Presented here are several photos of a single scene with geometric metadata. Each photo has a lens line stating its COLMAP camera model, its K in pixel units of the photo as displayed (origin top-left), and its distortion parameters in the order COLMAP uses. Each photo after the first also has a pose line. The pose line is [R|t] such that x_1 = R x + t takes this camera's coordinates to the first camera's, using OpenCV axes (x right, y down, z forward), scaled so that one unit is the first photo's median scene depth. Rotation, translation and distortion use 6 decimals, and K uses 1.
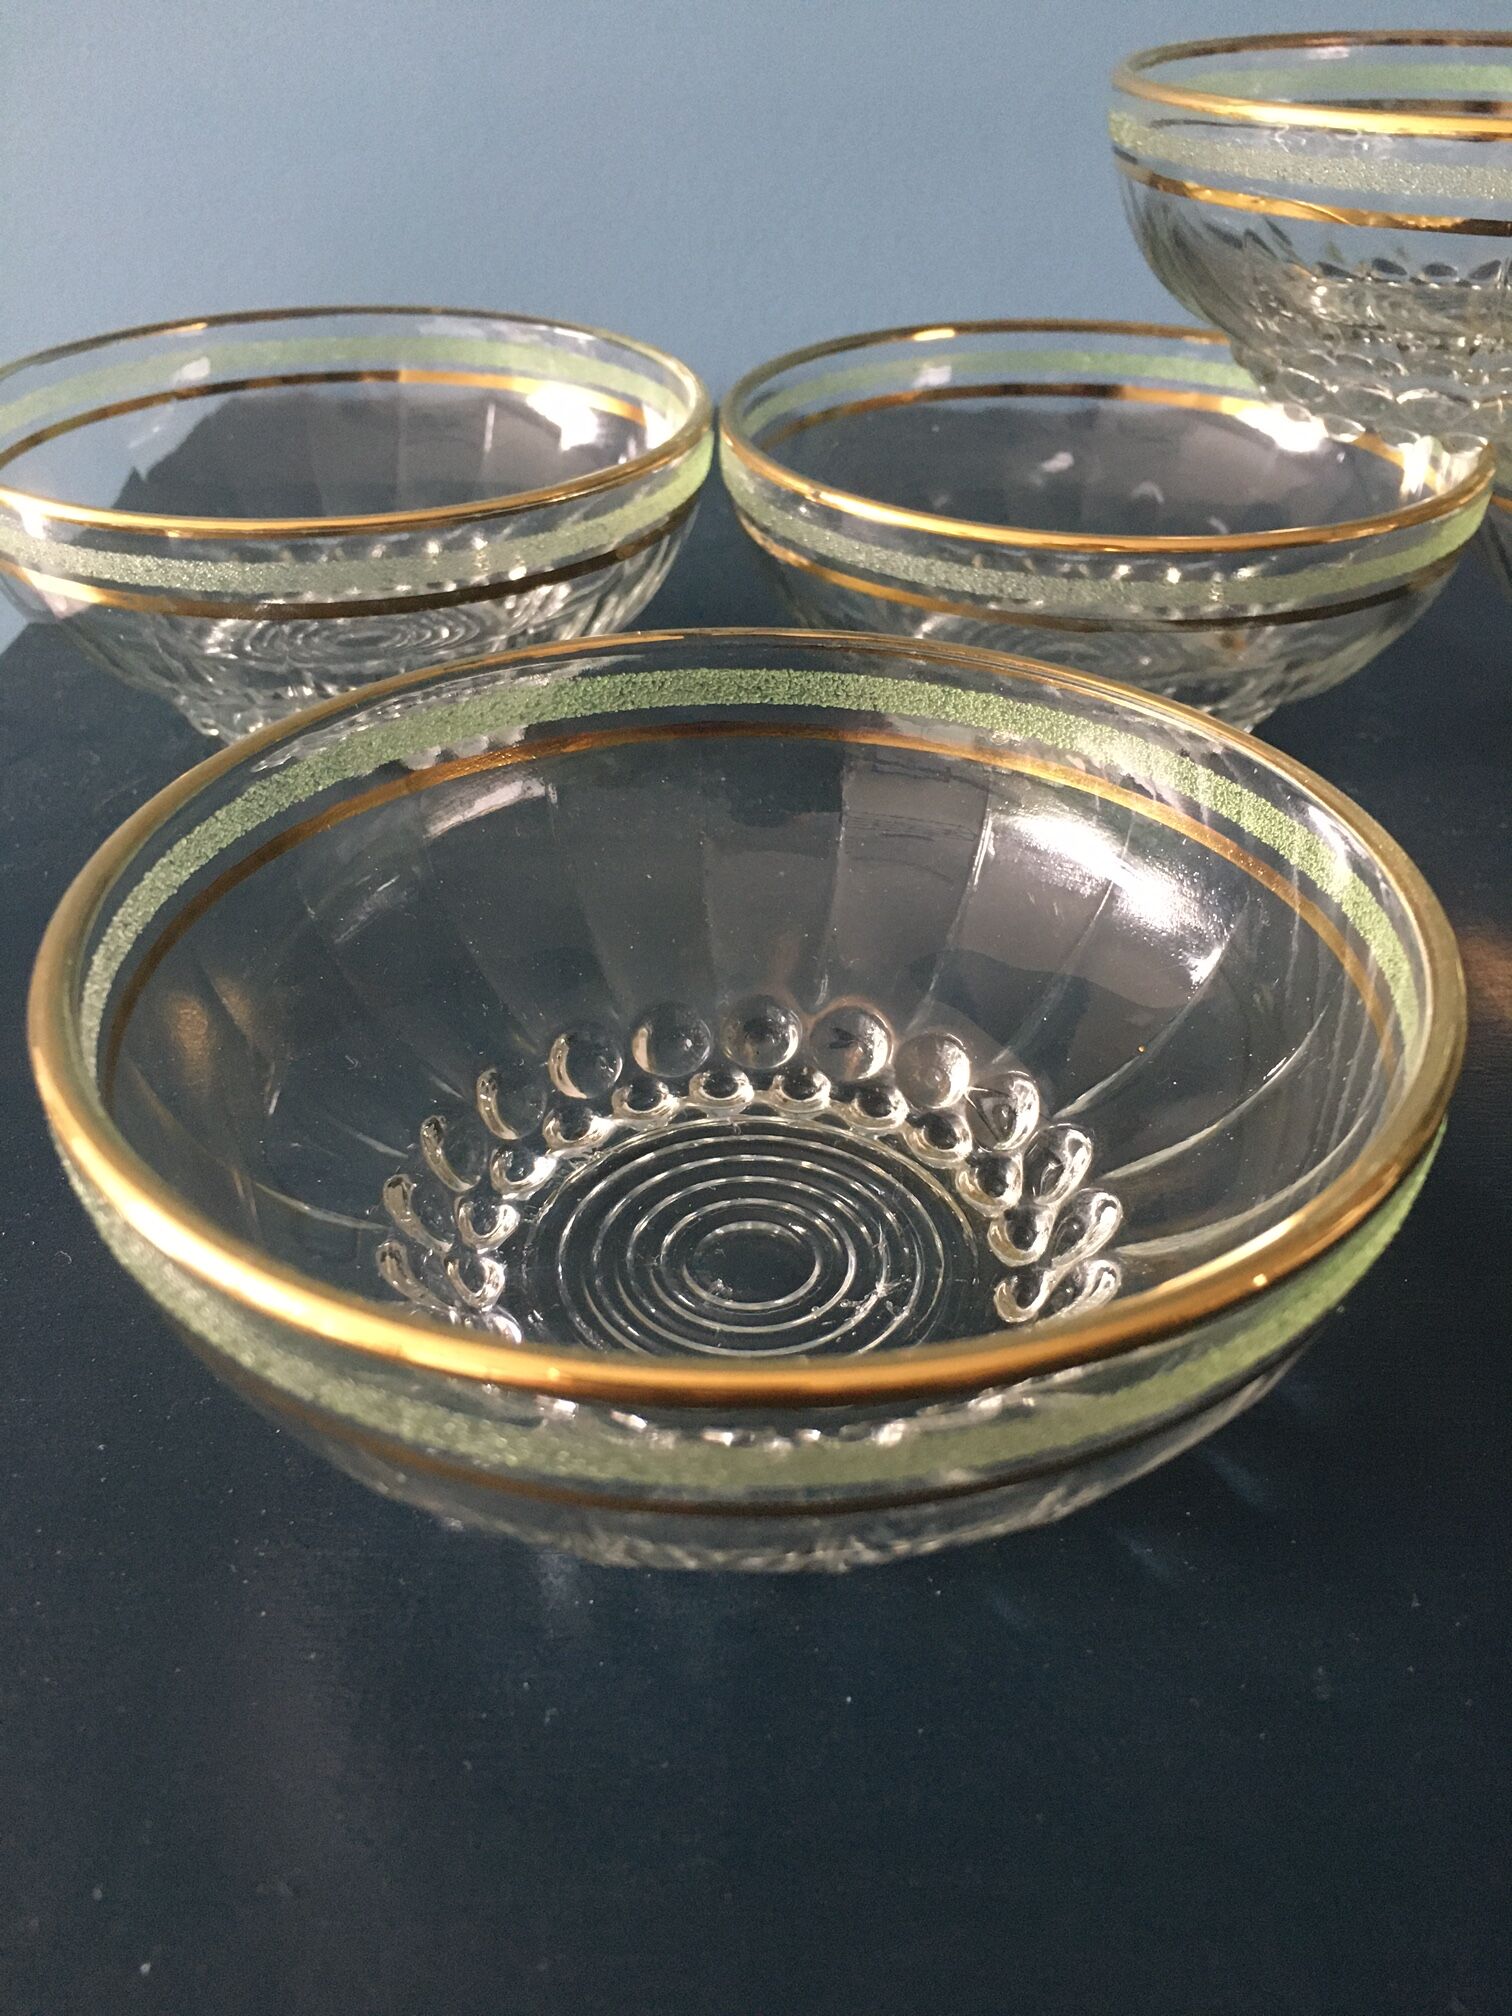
lens RADIAL K [[1719.9, 0, 756.0], [0, 1719.9, 1008.0], [0, 0, 1]] dist [0.064817, -0.114973]
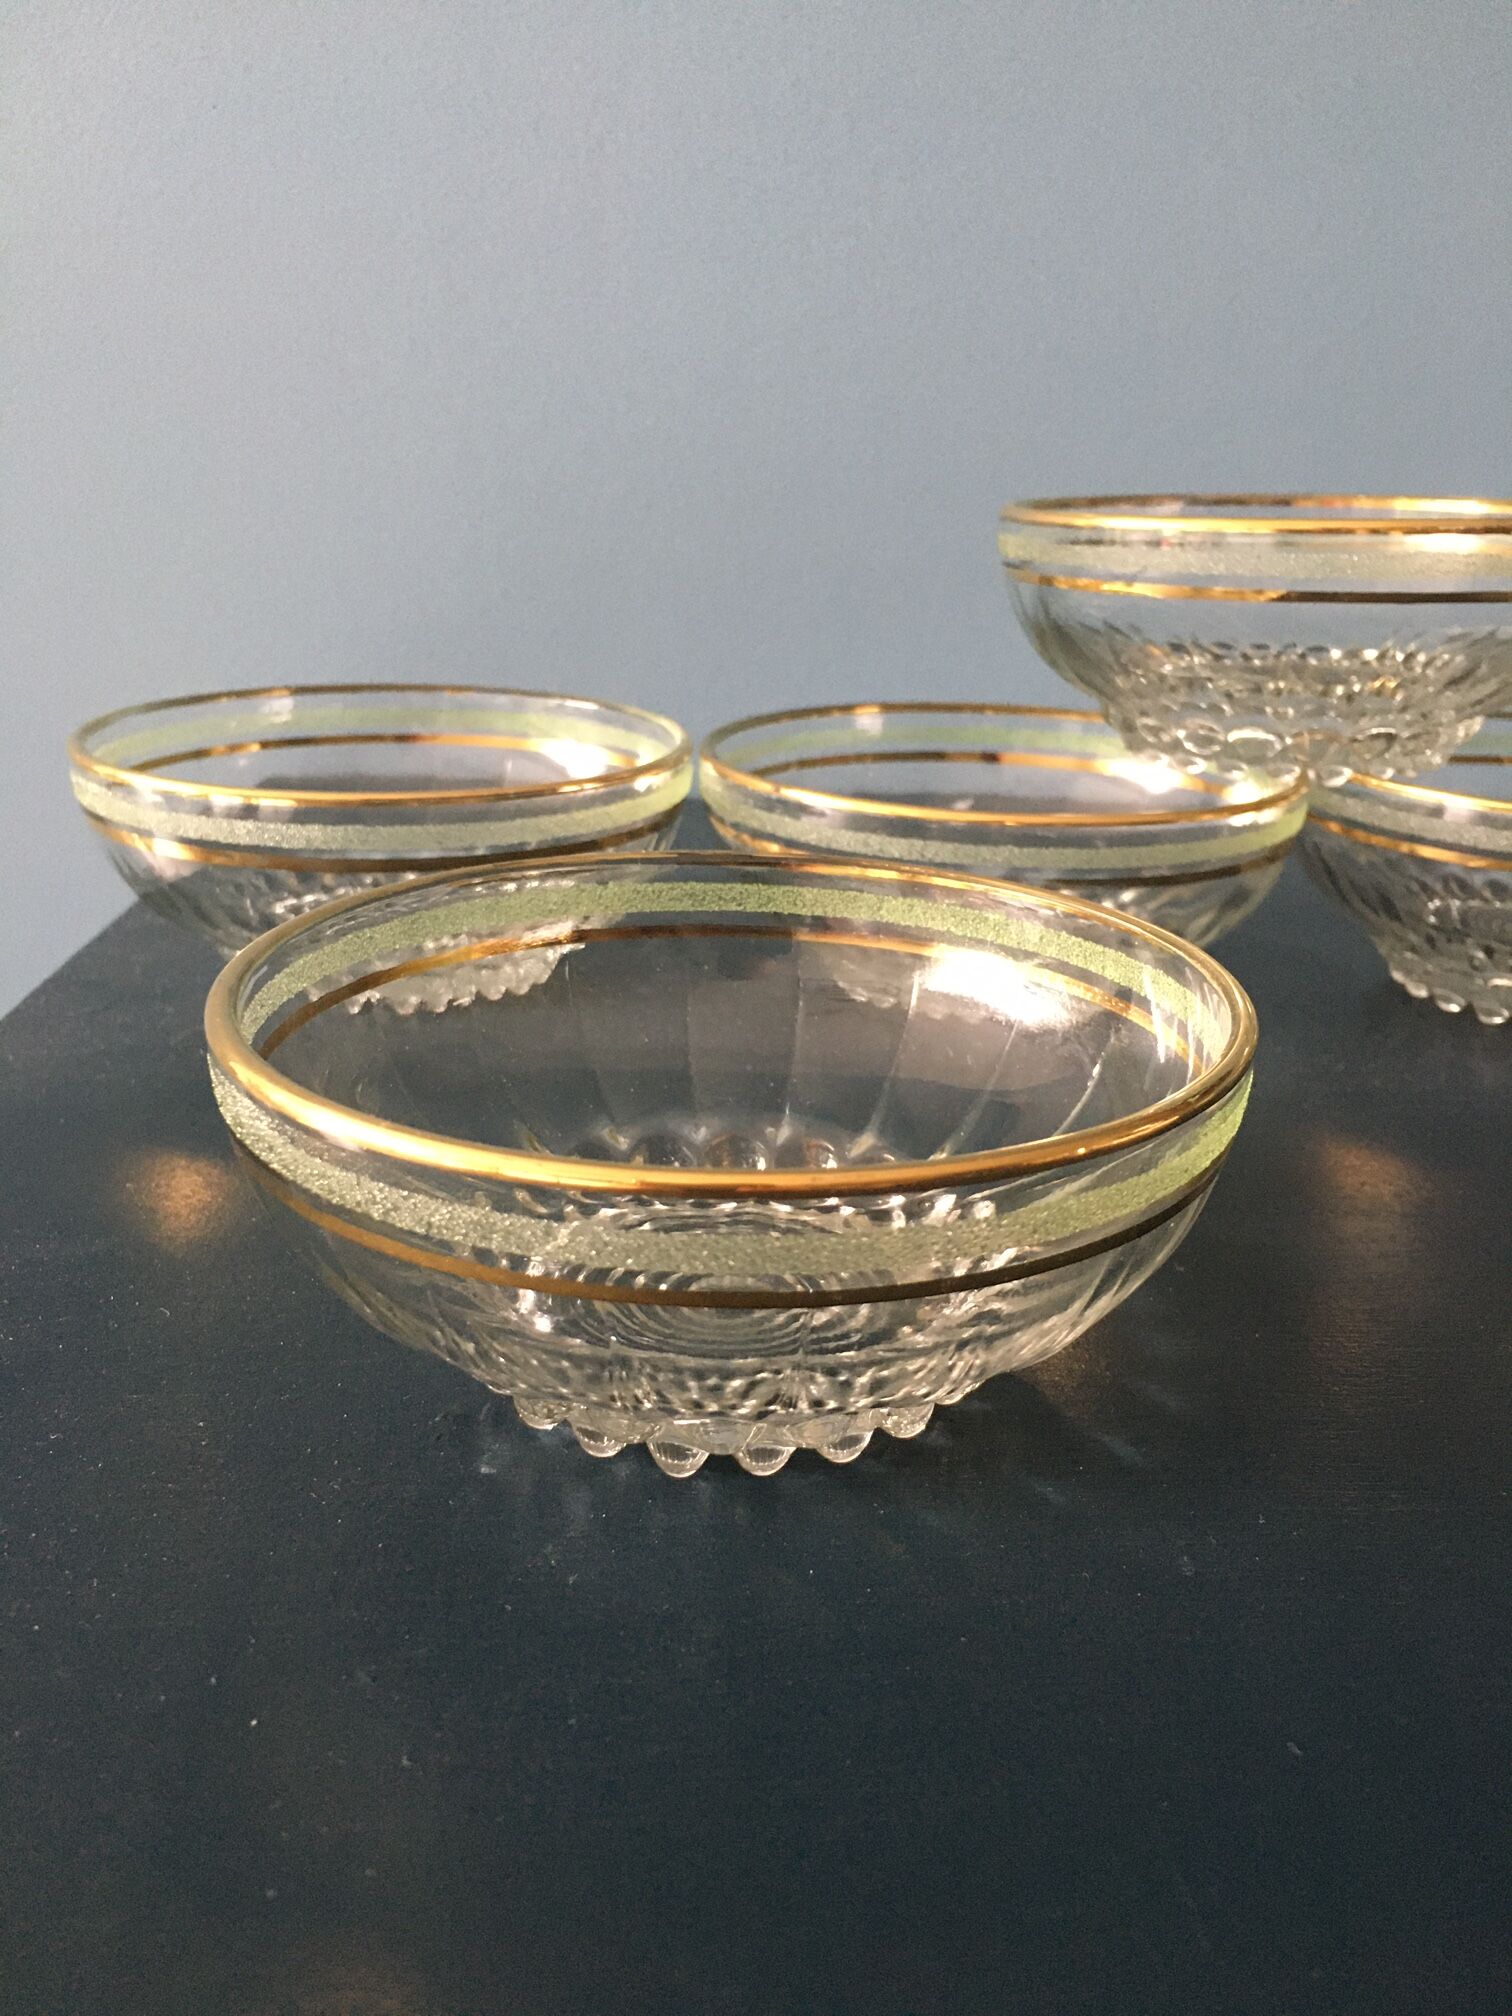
lens RADIAL K [[1719.9, 0, 756.0], [0, 1719.9, 1008.0], [0, 0, 1]] dist [0.064817, -0.114973]
pose [[0.999638, 0.007256, 0.025904, -0.011823], [-0.000143, 0.964354, -0.264614, 0.184058], [-0.026900, 0.264514, 0.964006, -0.170978]]
